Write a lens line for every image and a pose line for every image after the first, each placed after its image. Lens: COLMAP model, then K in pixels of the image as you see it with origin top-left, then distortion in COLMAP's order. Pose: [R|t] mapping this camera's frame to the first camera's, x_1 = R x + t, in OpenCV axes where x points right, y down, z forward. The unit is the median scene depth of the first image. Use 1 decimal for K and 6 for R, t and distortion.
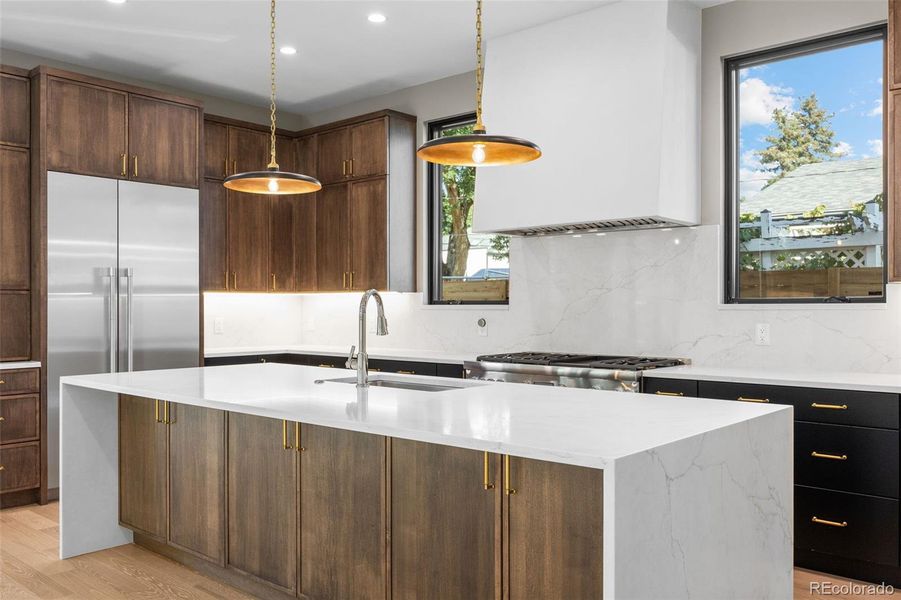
lens RADIAL K [[755.5, 0, 443.6], [0, 755.5, 305.0], [0, 0, 1]] dist [-0.009092, -0.002091]
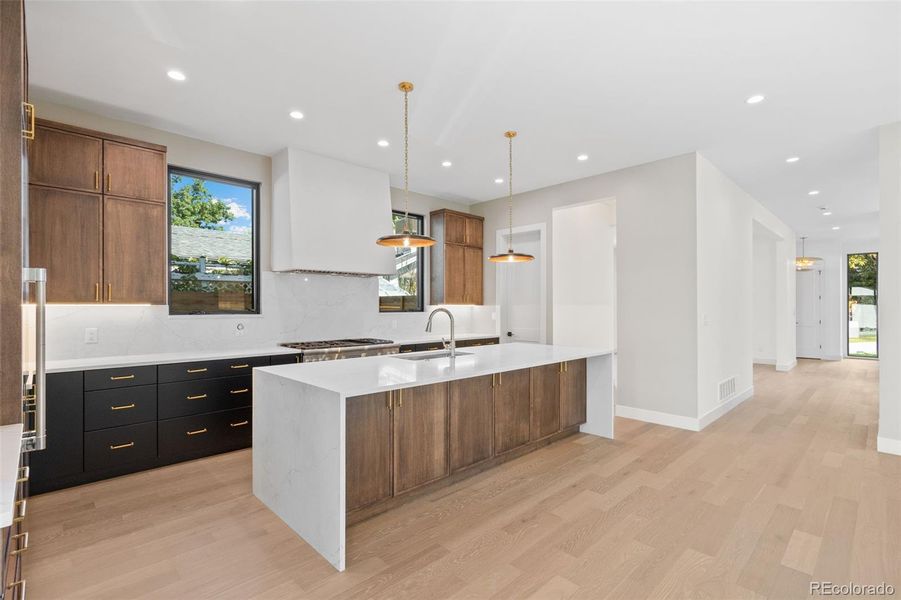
lens RADIAL K [[421.3, 0, 443.6], [0, 421.3, 305.7], [0, 0, 1]] dist [-0.002494, -0.000076]
pose [[0.092264, 0.003968, 0.995727, -0.774972], [-0.000250, 0.999992, -0.003962, -0.014988], [-0.995735, 0.000117, 0.092265, 0.588418]]
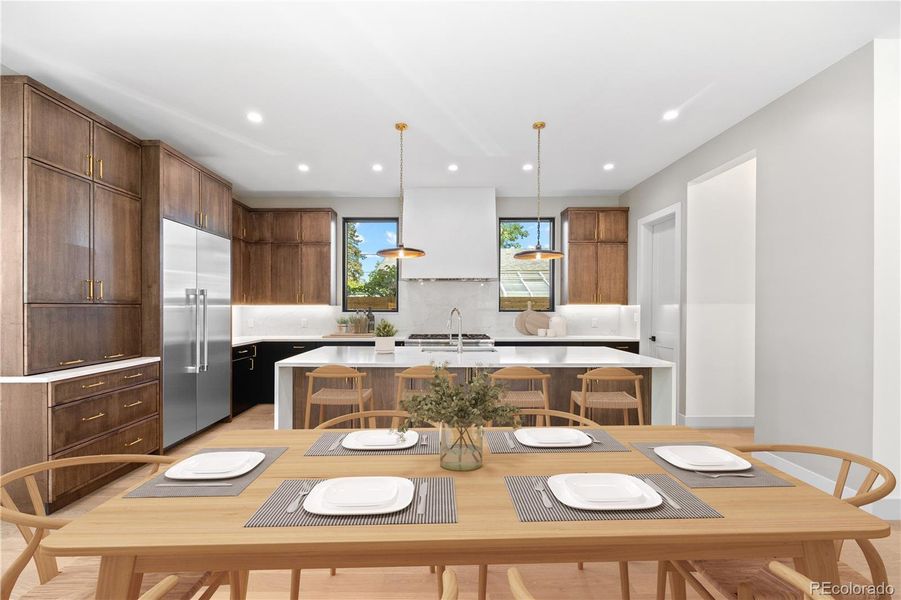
lens RADIAL K [[372.9, 0, 432.5], [0, 372.9, 308.3], [0, 0, 1]] dist [-0.003442, -0.000082]
pose [[0.759207, -0.000015, 0.650849, -0.554999], [-0.001699, 0.999997, 0.002006, -0.013909], [-0.650847, -0.002629, 0.759204, 0.150062]]
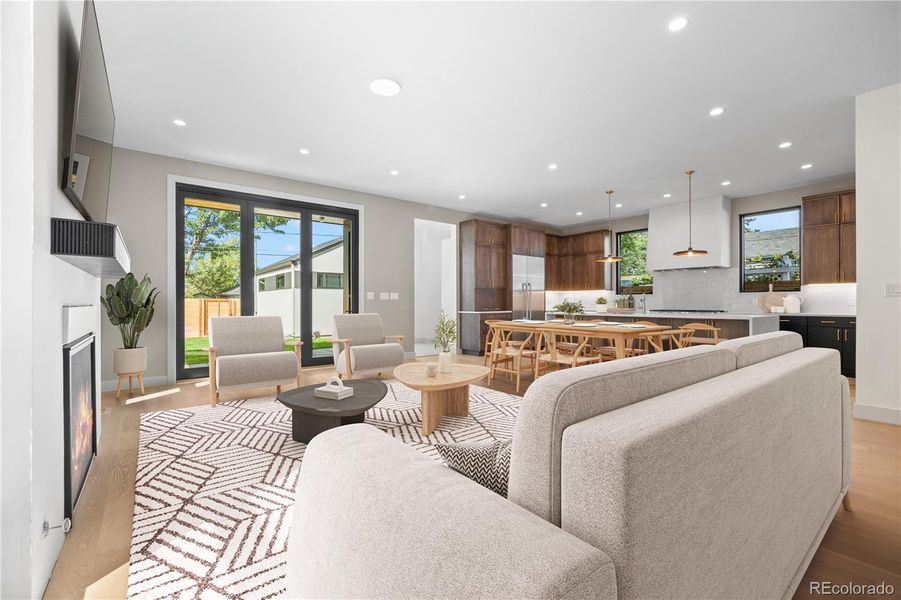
lens RADIAL K [[372.9, 0, 454.7], [0, 372.9, 299.4], [0, 0, 1]] dist [-0.003442, -0.000082]
pose [[0.983914, -0.001186, -0.178638, -0.451086], [0.000019, 0.999979, -0.006535, 0.032001], [0.178642, 0.006426, 0.983893, -0.639308]]
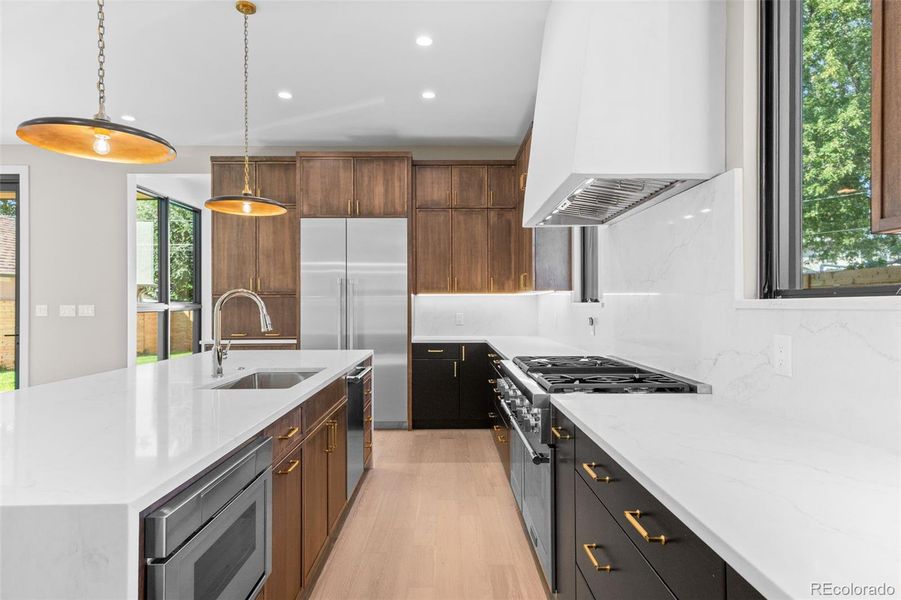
lens RADIAL K [[513.7, 0, 448.0], [0, 513.7, 303.8], [0, 0, 1]] dist [0.026063, -0.001132]
pose [[0.667606, -0.003843, -0.744505, 0.442076], [0.003307, 0.999992, -0.002196, 0.002452], [0.744507, -0.000996, 0.667614, 0.479428]]
